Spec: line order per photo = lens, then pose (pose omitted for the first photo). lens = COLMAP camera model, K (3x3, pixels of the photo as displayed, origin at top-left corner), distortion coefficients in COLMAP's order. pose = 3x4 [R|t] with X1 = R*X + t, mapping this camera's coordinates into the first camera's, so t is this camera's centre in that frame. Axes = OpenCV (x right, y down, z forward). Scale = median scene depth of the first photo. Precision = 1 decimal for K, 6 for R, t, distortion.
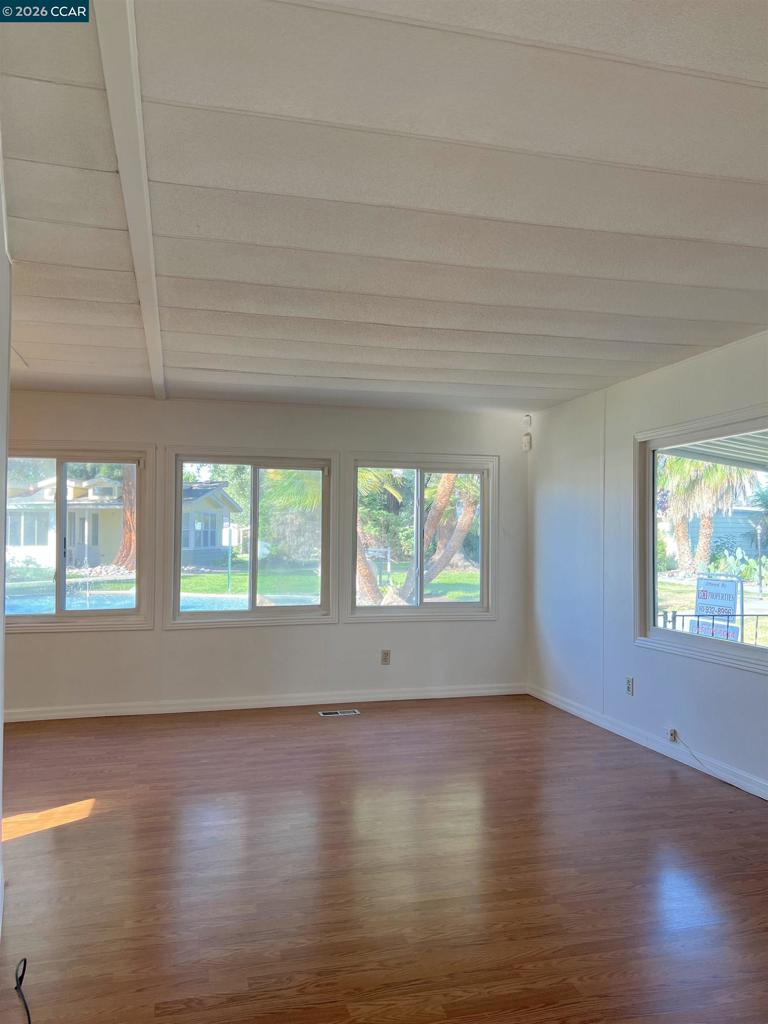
lens RADIAL K [[768.7, 0, 379.0], [0, 768.7, 510.8], [0, 0, 1]] dist [0.050807, -0.062245]
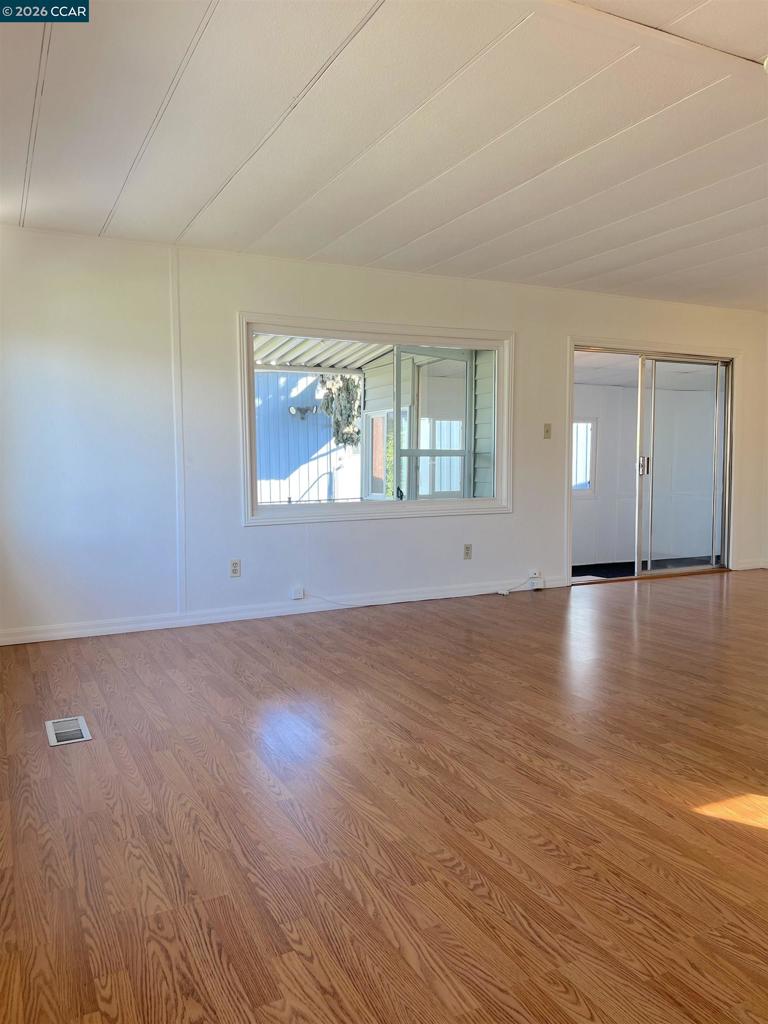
lens RADIAL K [[768.7, 0, 379.0], [0, 768.7, 510.8], [0, 0, 1]] dist [0.050807, -0.062245]
pose [[-0.202383, -0.066281, 0.977061, -0.780717], [-0.023568, 0.997748, 0.062803, 0.099559], [-0.979023, -0.010317, -0.203490, 1.179152]]
